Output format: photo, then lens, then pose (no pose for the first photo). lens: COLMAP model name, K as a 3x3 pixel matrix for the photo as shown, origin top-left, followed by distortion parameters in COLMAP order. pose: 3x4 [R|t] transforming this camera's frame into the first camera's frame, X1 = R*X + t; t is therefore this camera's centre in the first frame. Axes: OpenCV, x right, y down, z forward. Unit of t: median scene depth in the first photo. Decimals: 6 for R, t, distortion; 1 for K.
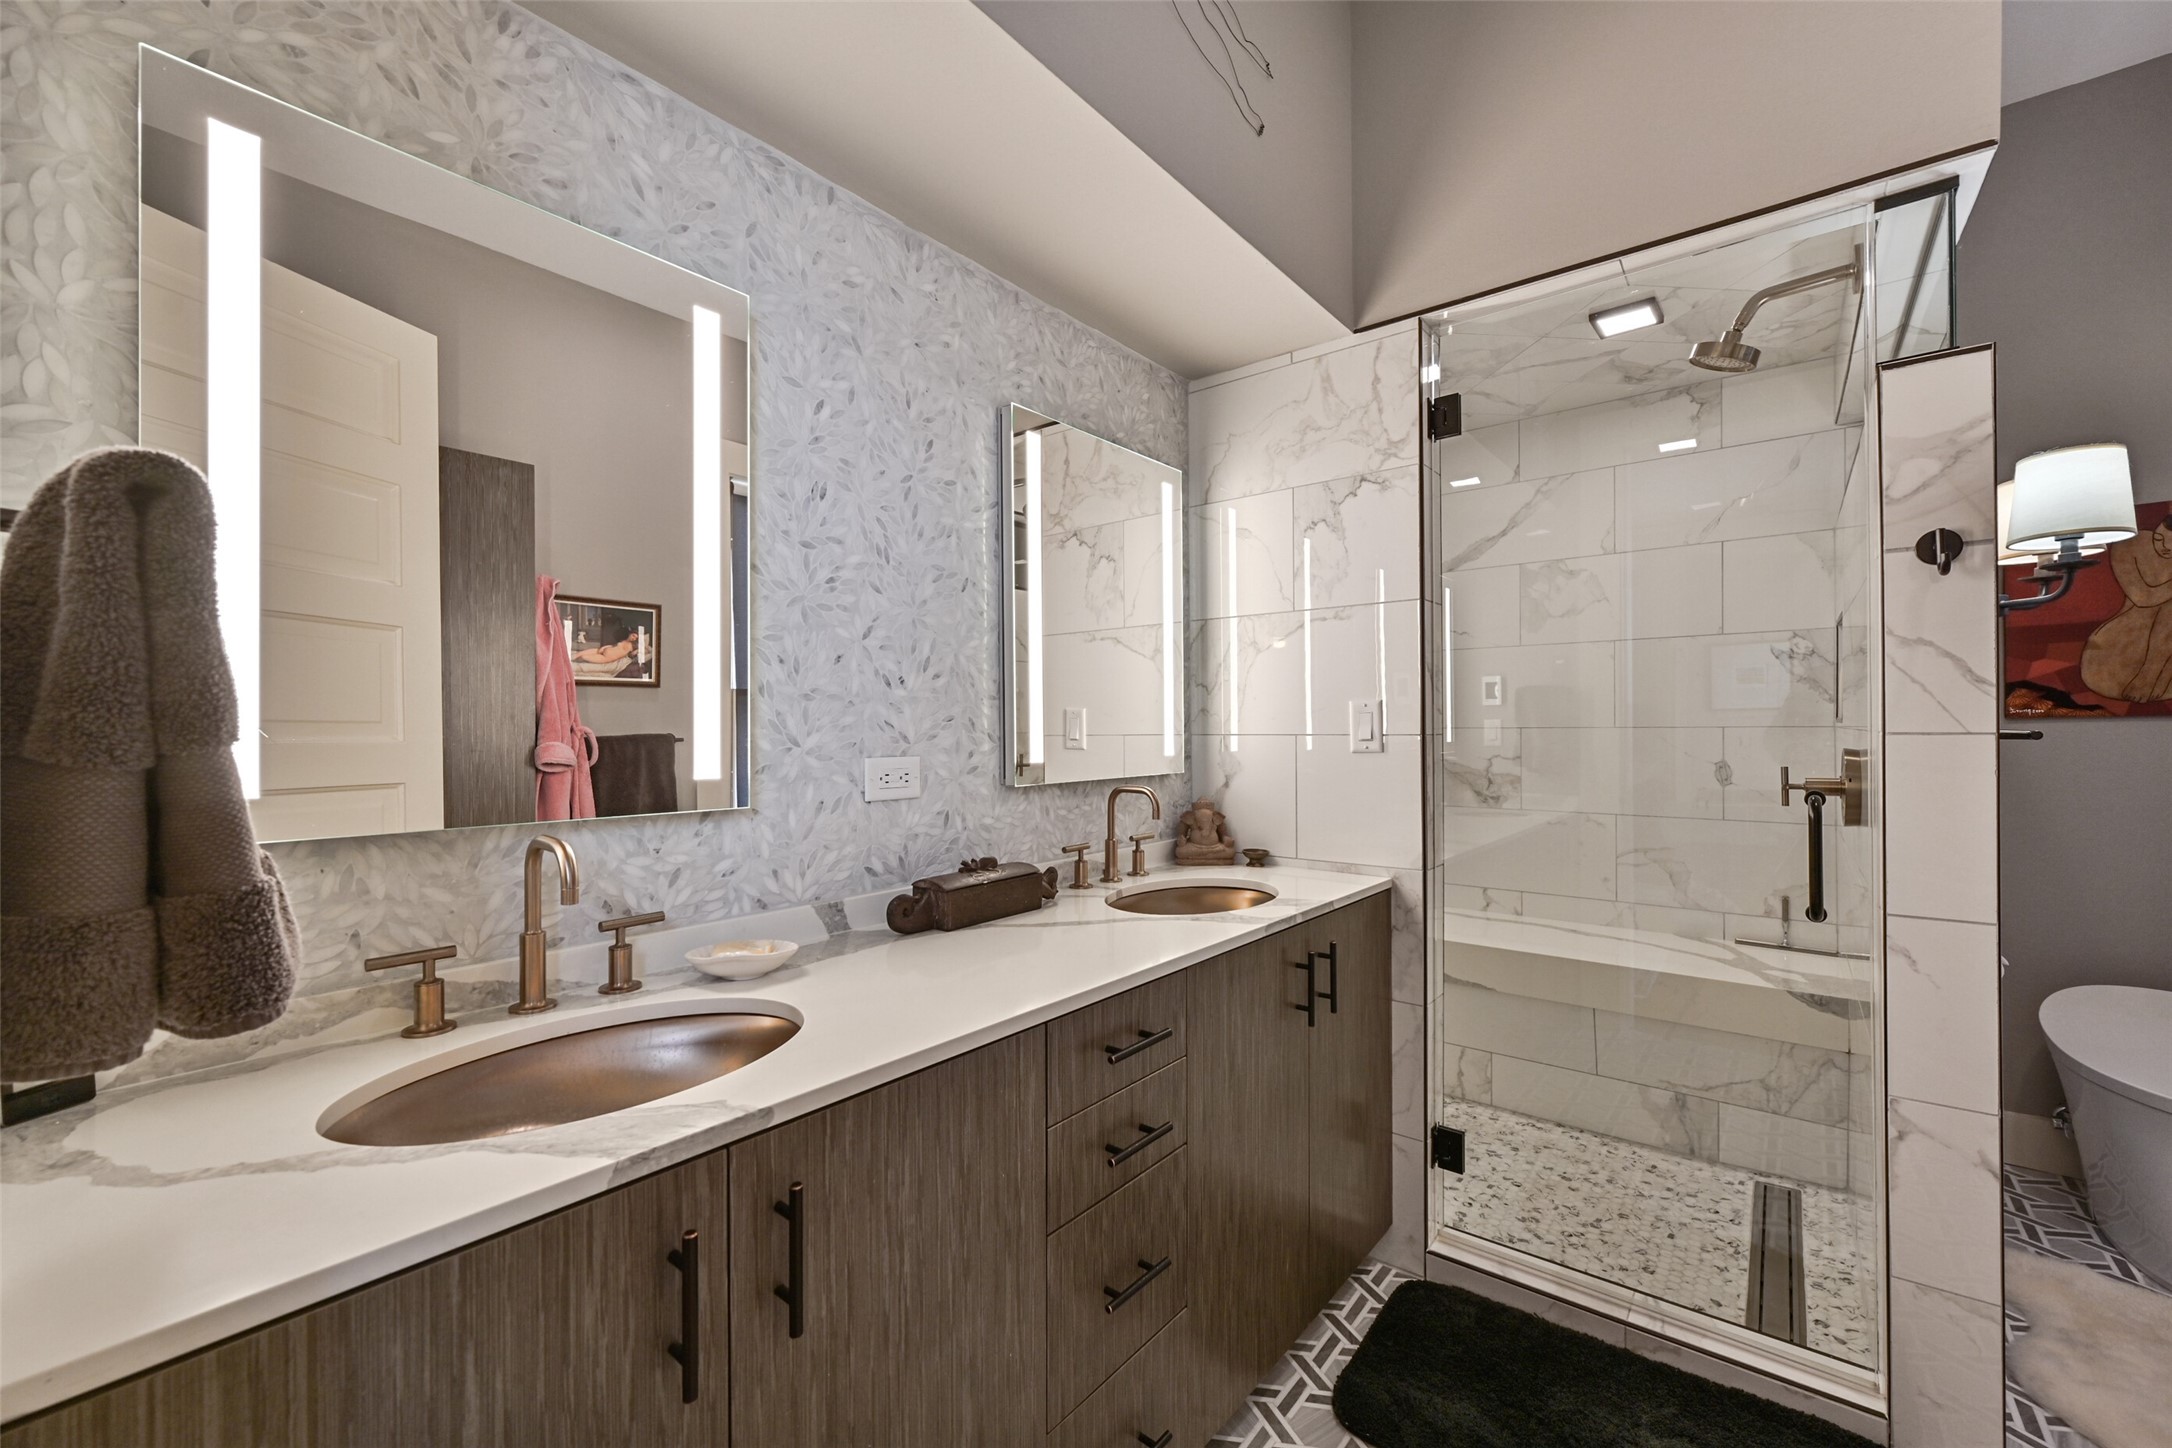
lens RADIAL K [[869.9, 0, 1100.8], [0, 869.9, 728.2], [0, 0, 1]] dist [-0.000554, 0.001378]
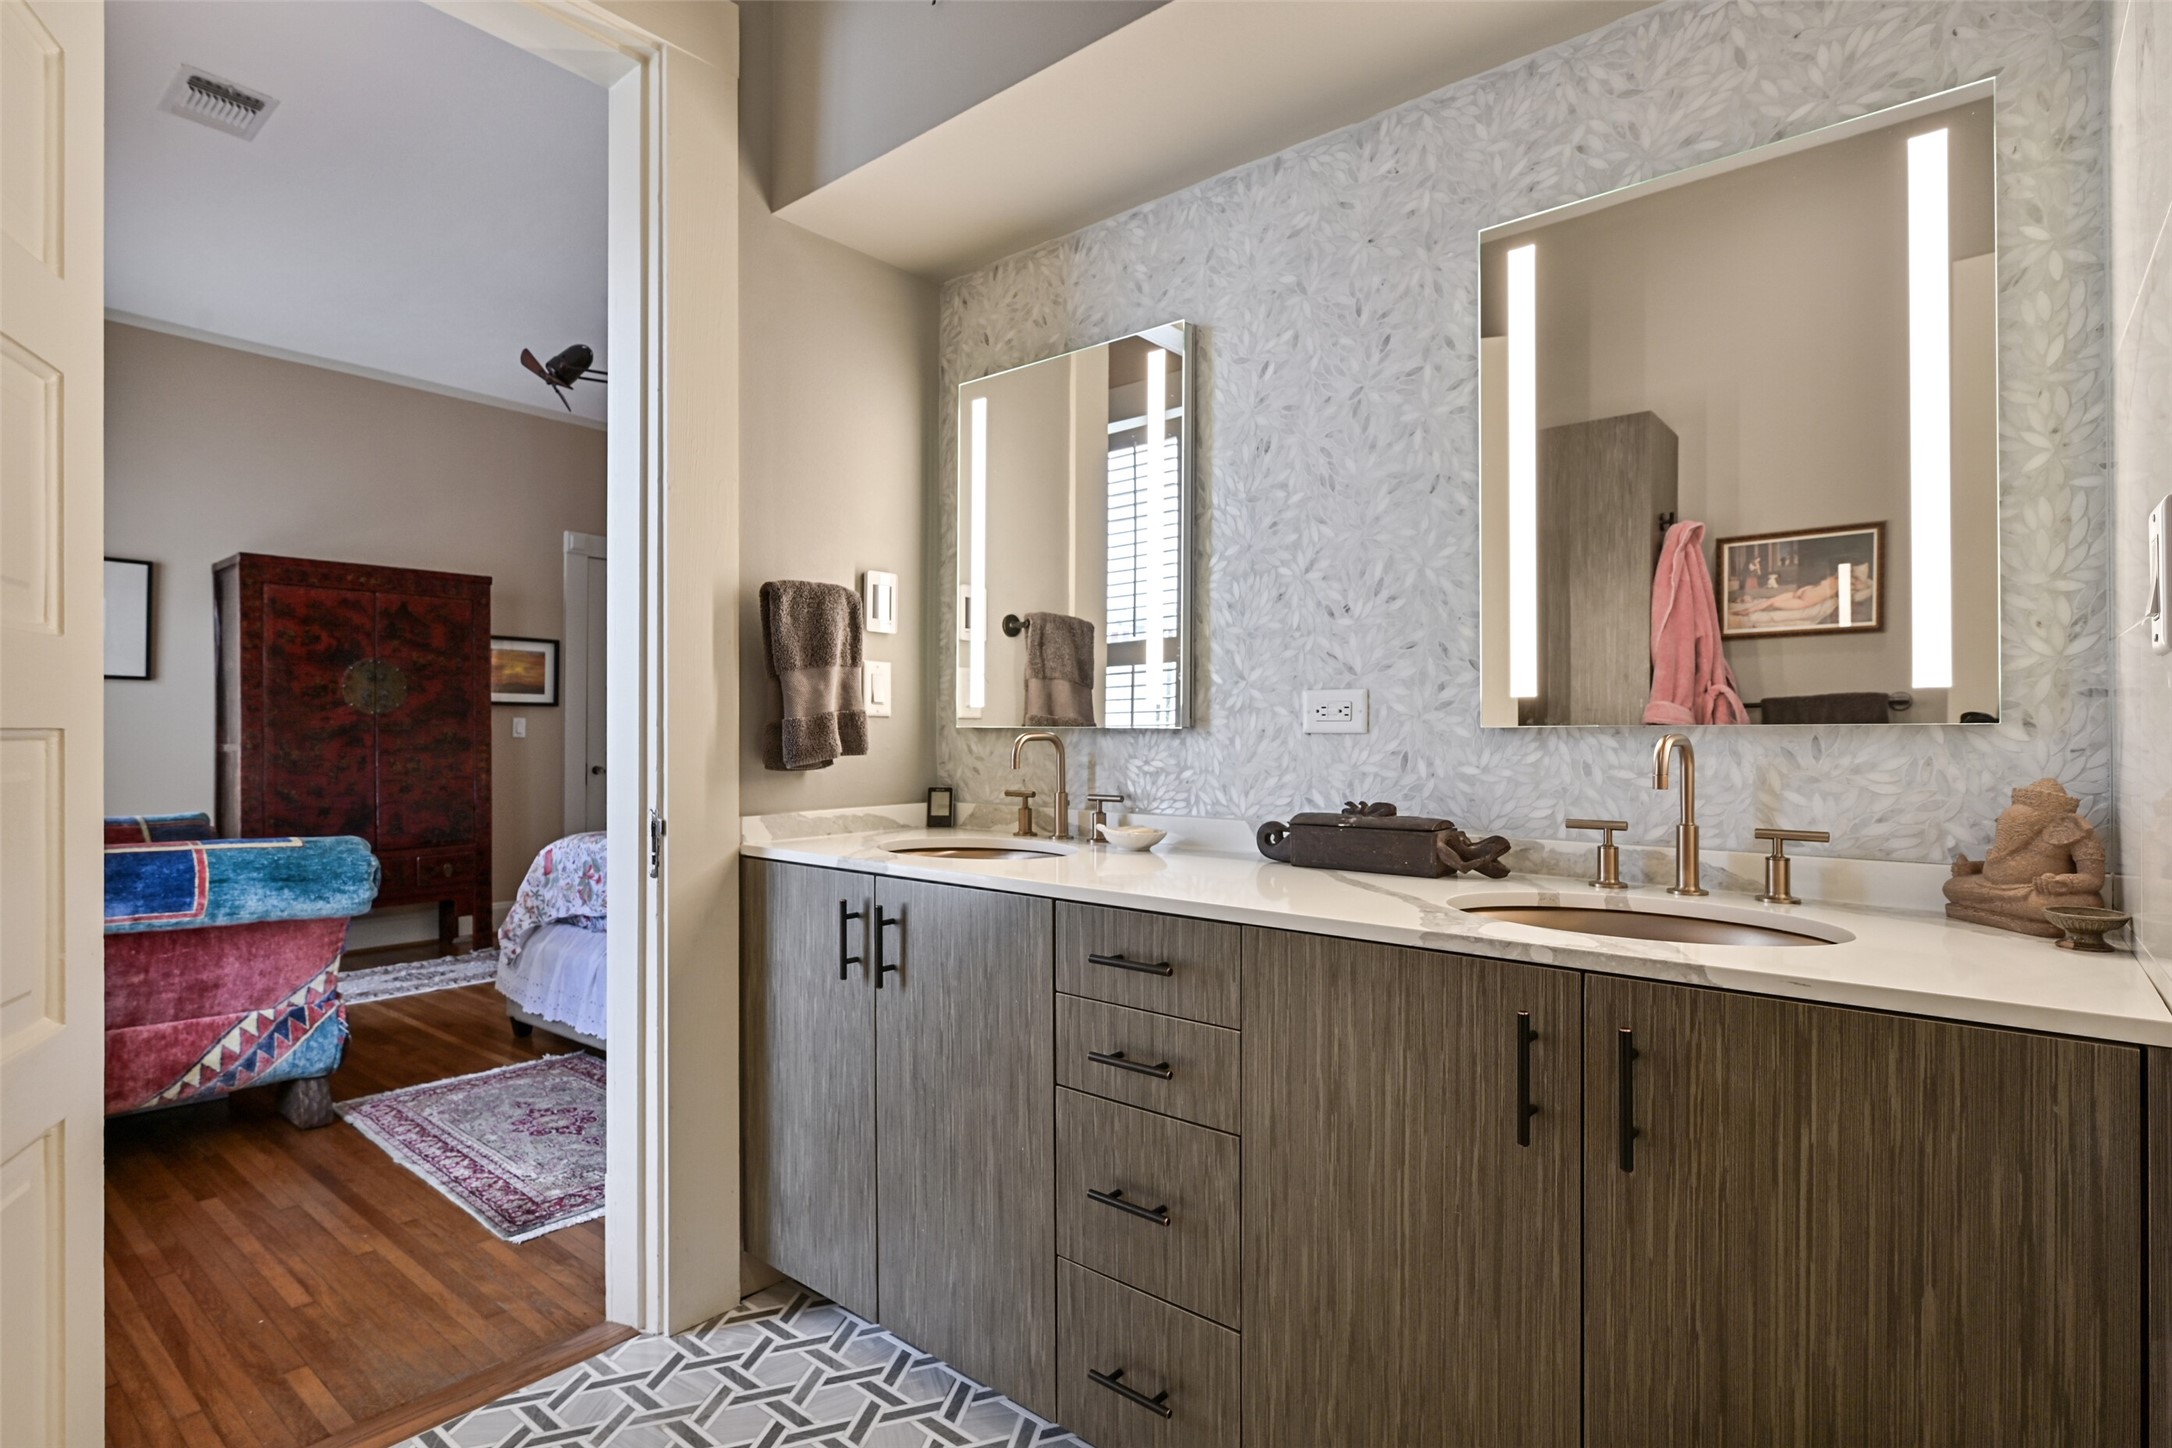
lens RADIAL K [[1106.4, 0, 1096.7], [0, 1106.4, 725.5], [0, 0, 1]] dist [-0.002091, -0.000122]
pose [[-0.027523, -0.002101, -0.999619, 1.003486], [0.000013, 0.999998, -0.002102, 0.076347], [0.999621, -0.000071, -0.027523, 0.774858]]
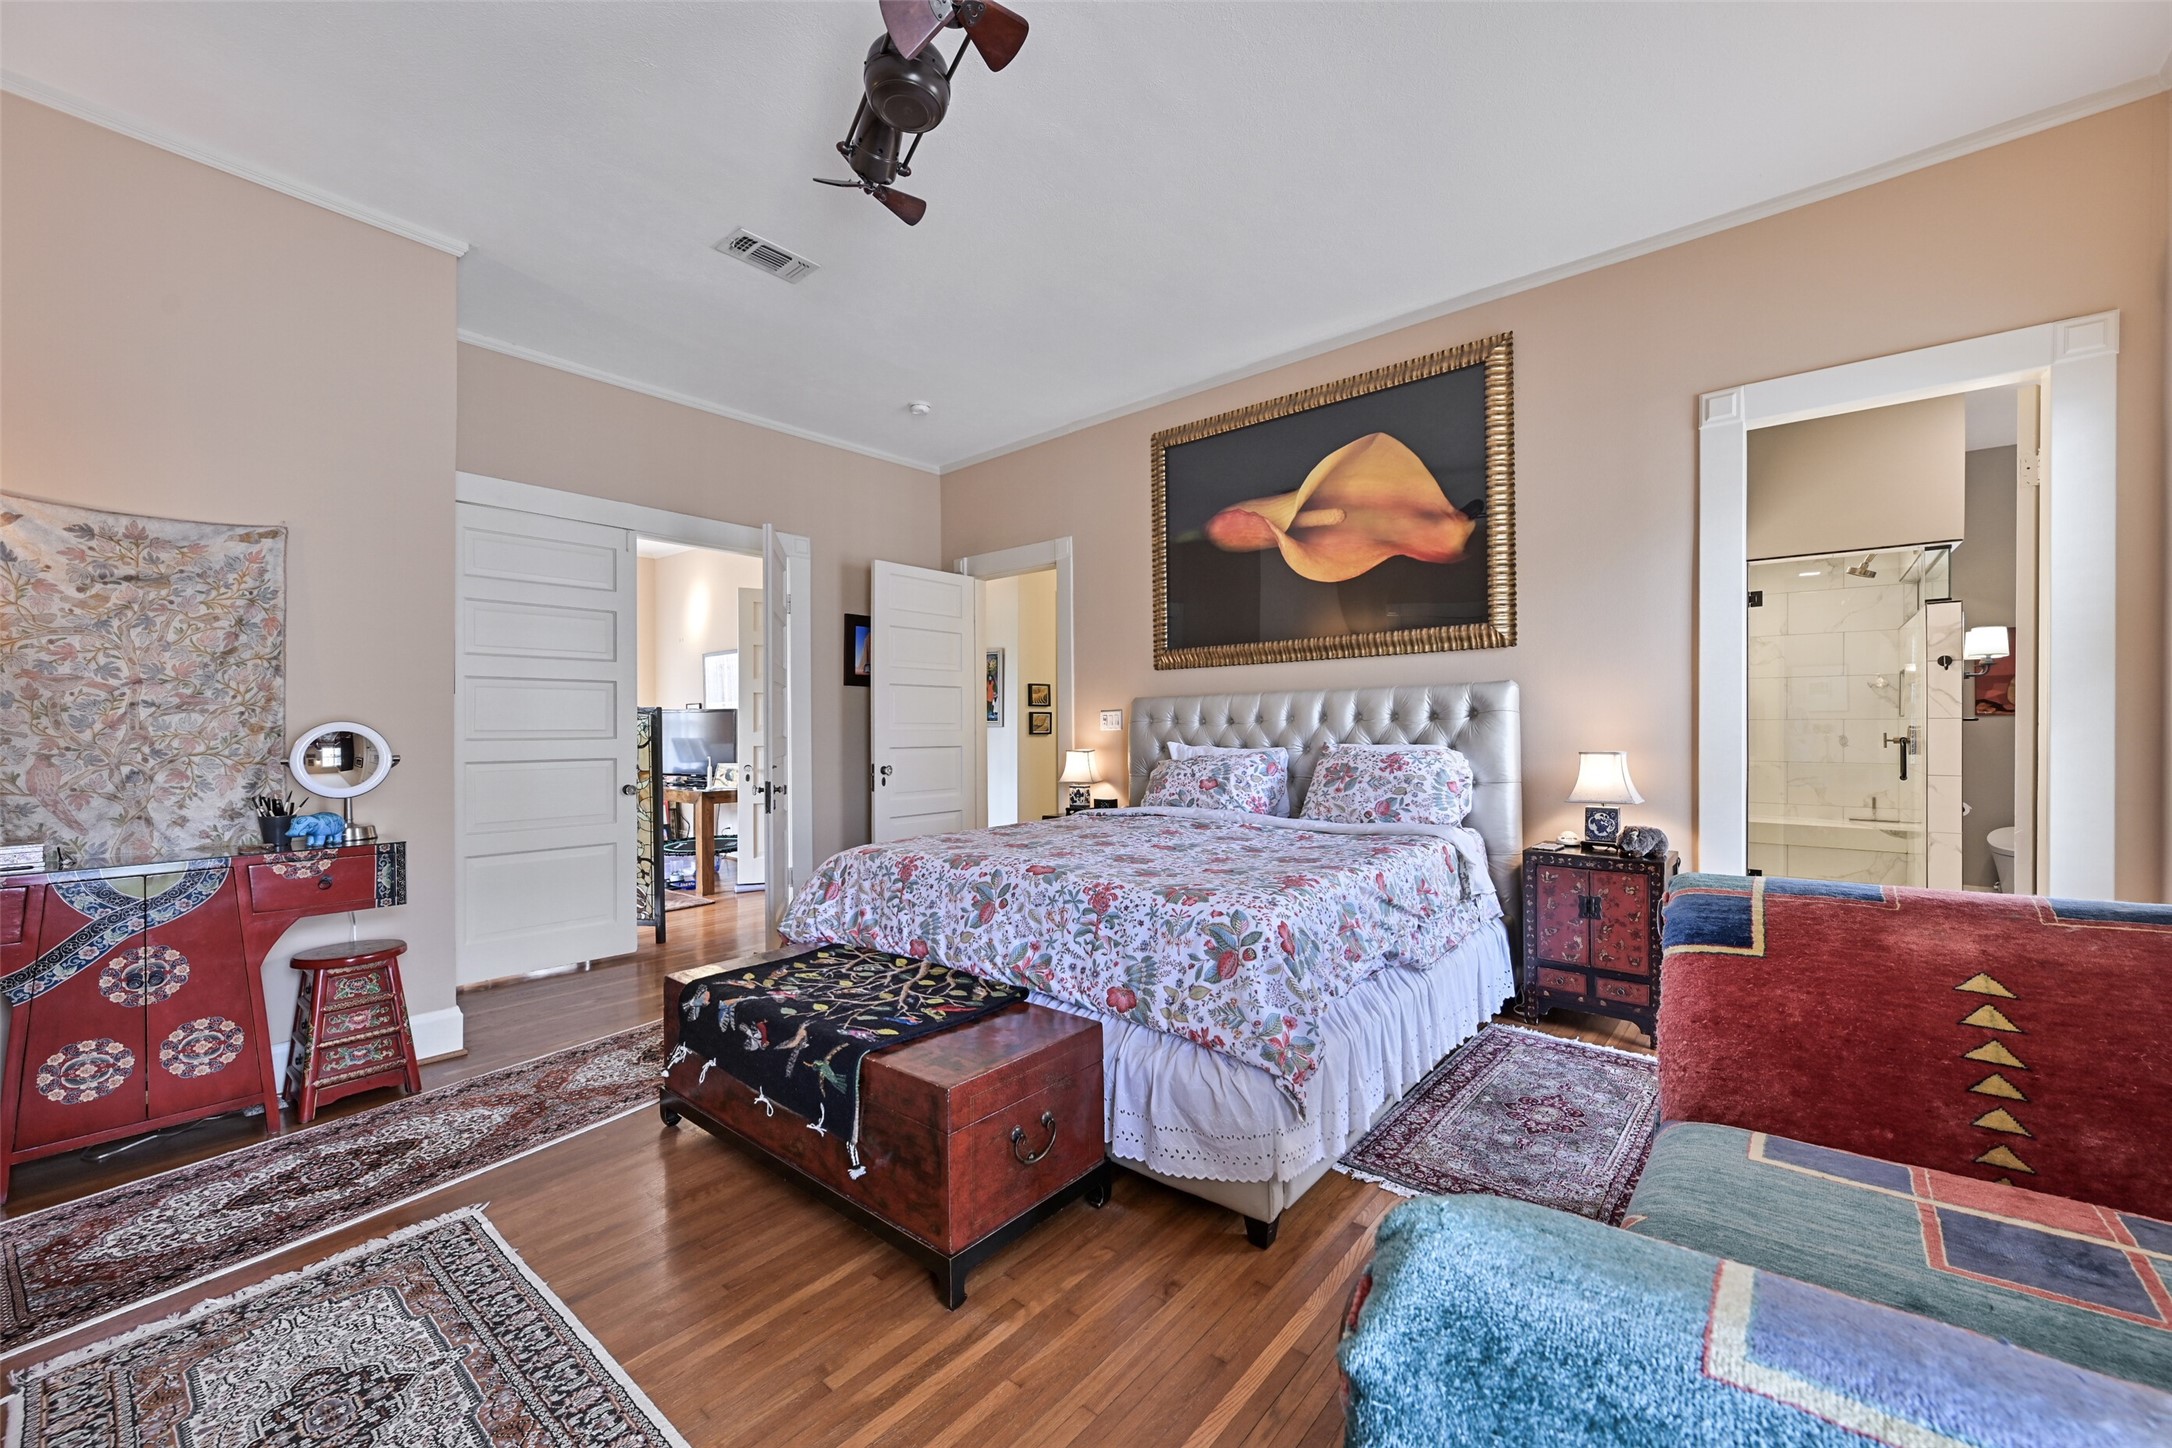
lens RADIAL K [[869.9, 0, 1079.4], [0, 869.9, 732.5], [0, 0, 1]] dist [-0.000554, 0.001378]
pose [[0.999757, 0.001967, -0.021970, -1.073696], [-0.001858, 0.999986, 0.004992, 0.023005], [0.021980, -0.004950, 0.999746, -1.135374]]
